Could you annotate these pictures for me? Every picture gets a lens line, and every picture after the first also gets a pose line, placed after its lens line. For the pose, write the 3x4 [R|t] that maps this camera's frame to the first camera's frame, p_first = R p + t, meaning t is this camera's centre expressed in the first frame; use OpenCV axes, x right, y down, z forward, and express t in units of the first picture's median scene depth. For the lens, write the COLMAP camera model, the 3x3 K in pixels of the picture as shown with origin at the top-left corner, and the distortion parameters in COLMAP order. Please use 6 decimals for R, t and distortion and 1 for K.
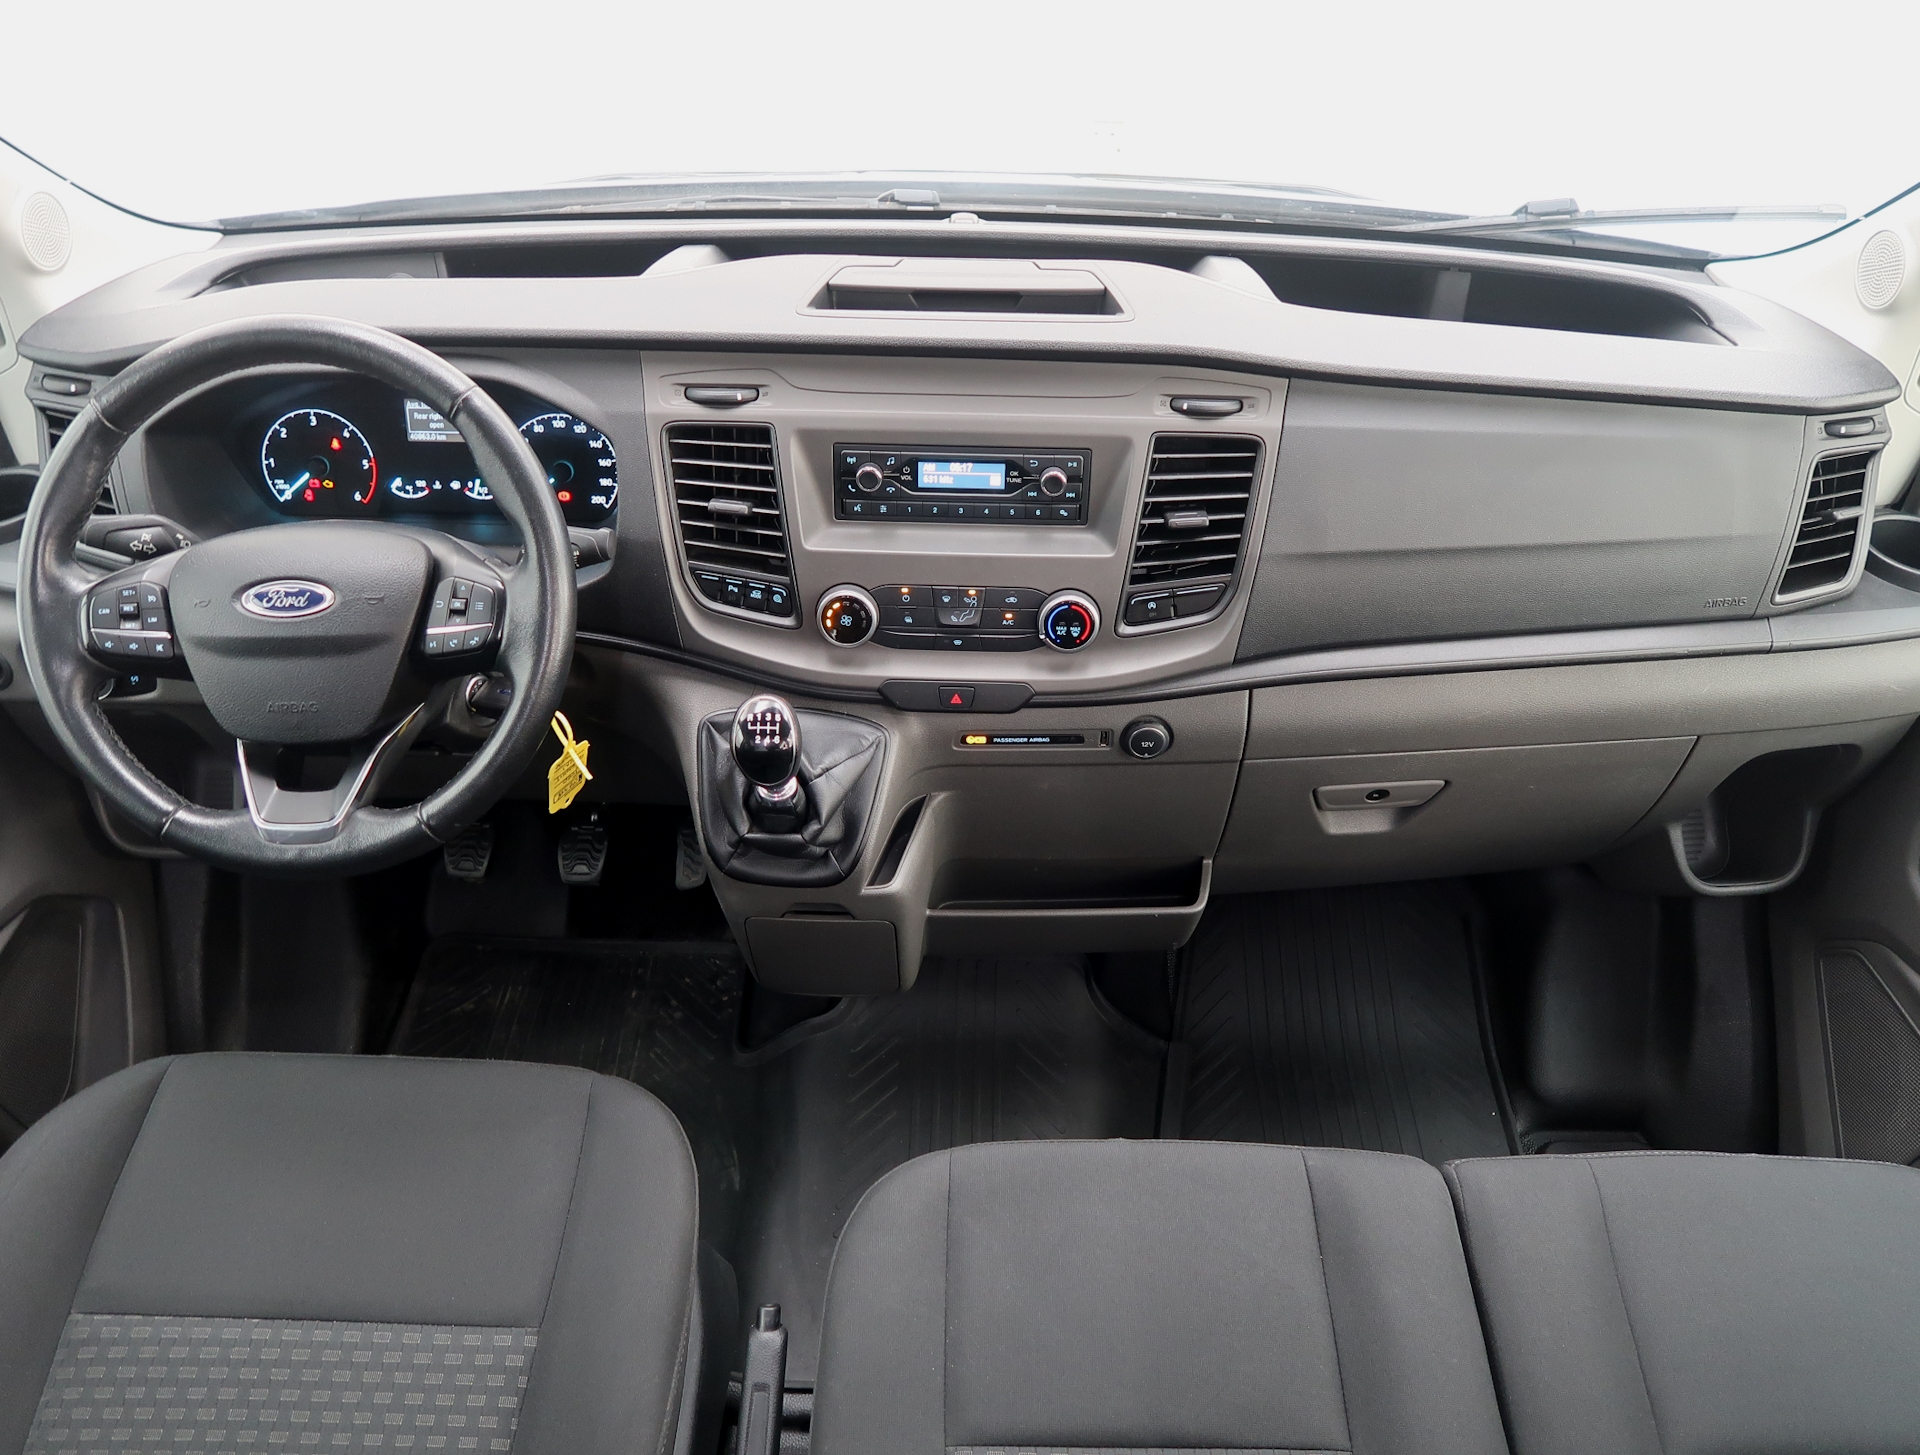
lens RADIAL K [[1511.6, 0, 959.0], [0, 1511.6, 733.9], [0, 0, 1]] dist [-0.027230, 0.009051]
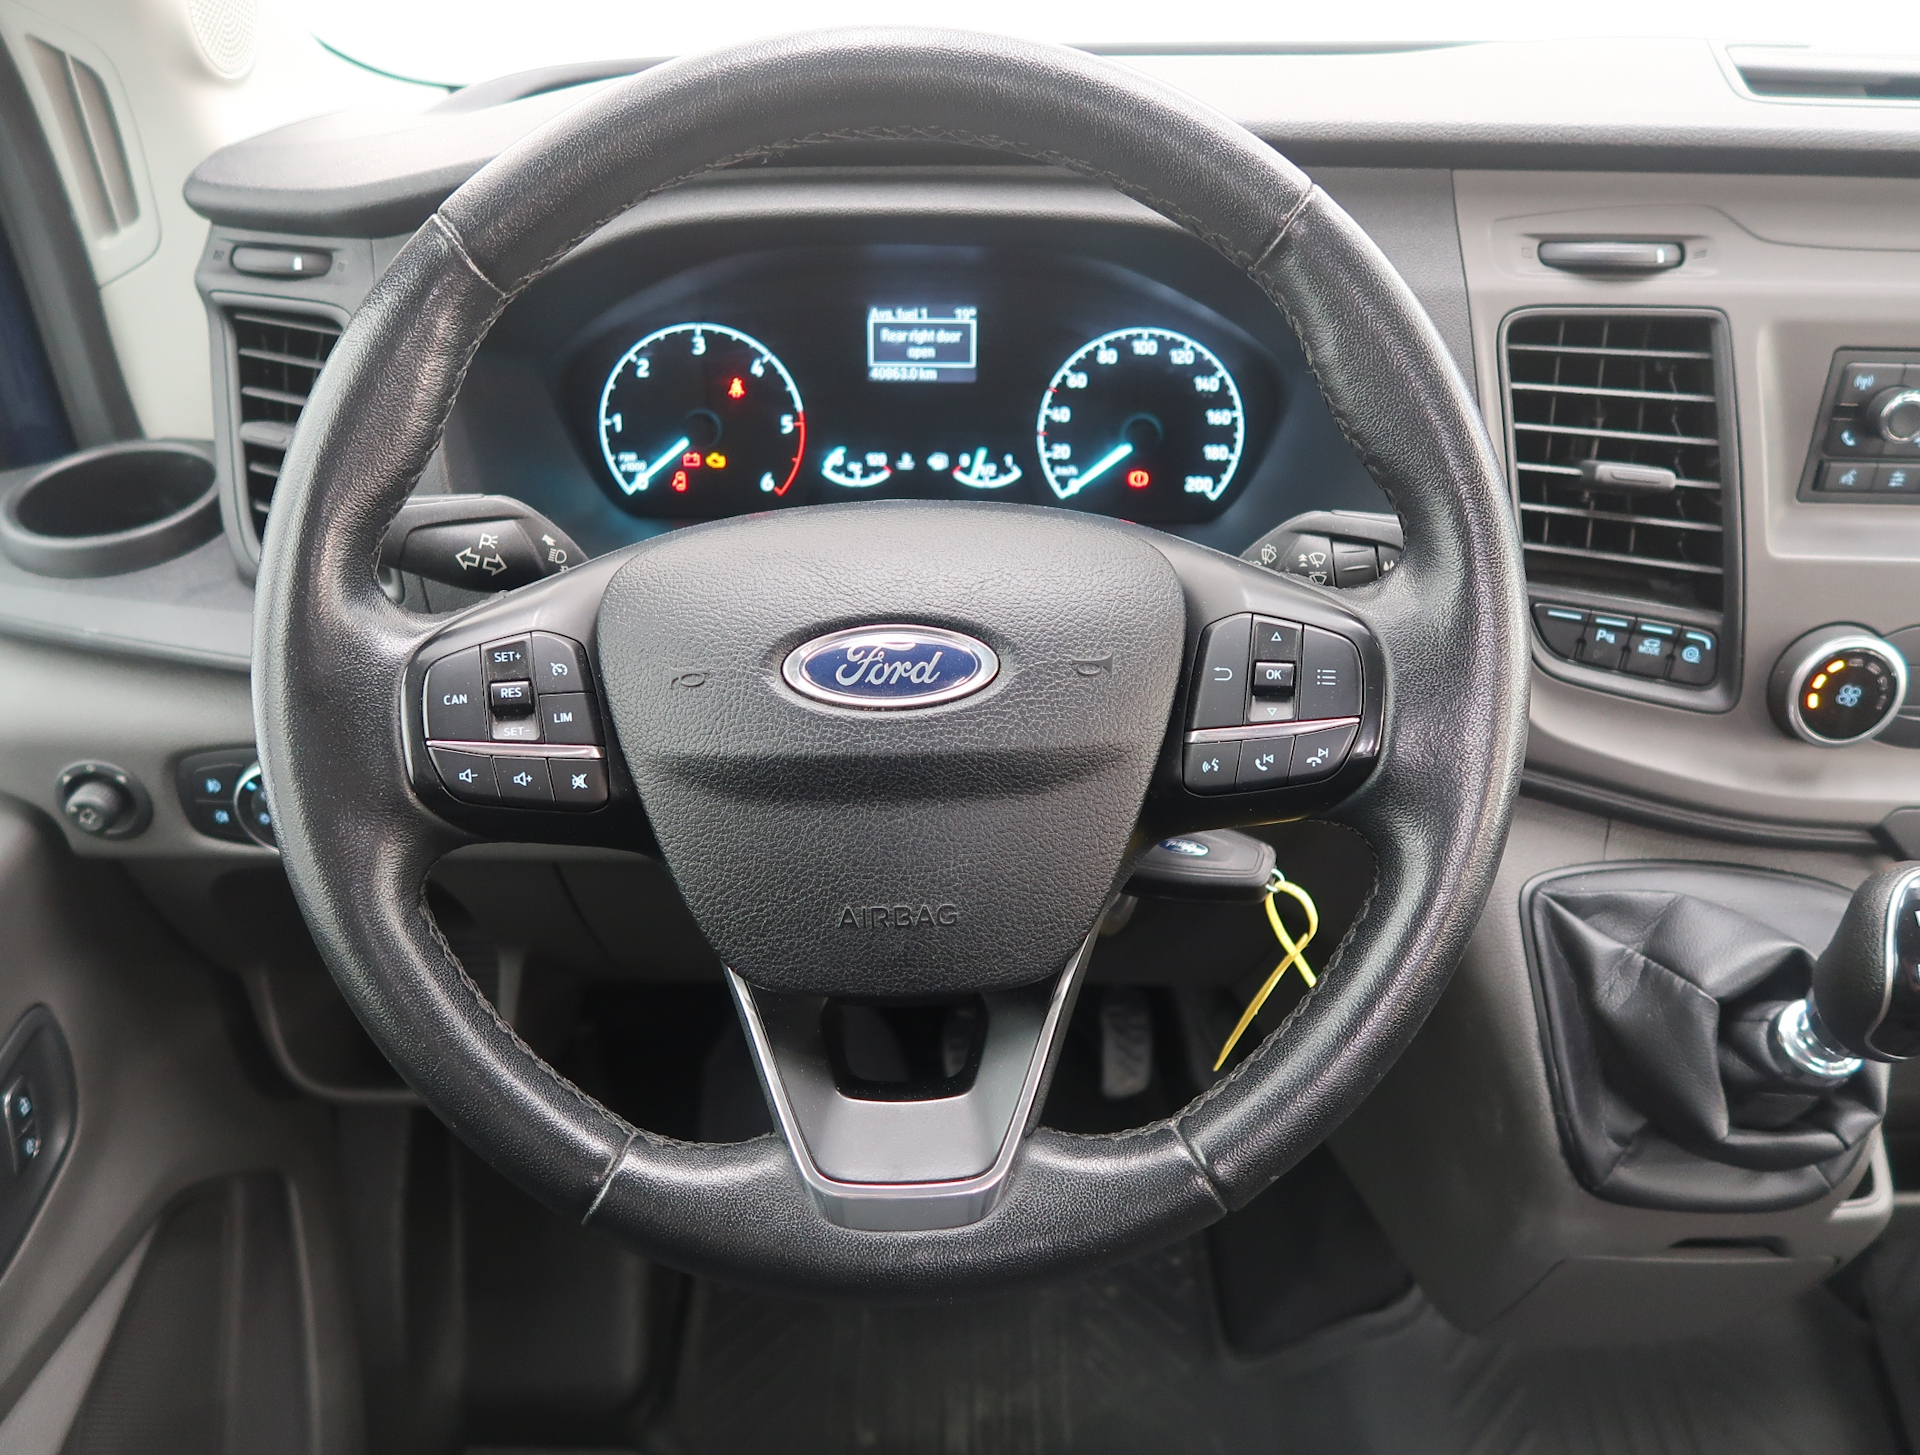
lens RADIAL K [[1511.6, 0, 959.0], [0, 1511.6, 733.9], [0, 0, 1]] dist [-0.027230, 0.009051]
pose [[0.999824, -0.013639, 0.012874, -0.381059], [0.014126, 0.999159, -0.038503, -0.046914], [-0.012338, 0.038678, 0.999176, 0.497707]]
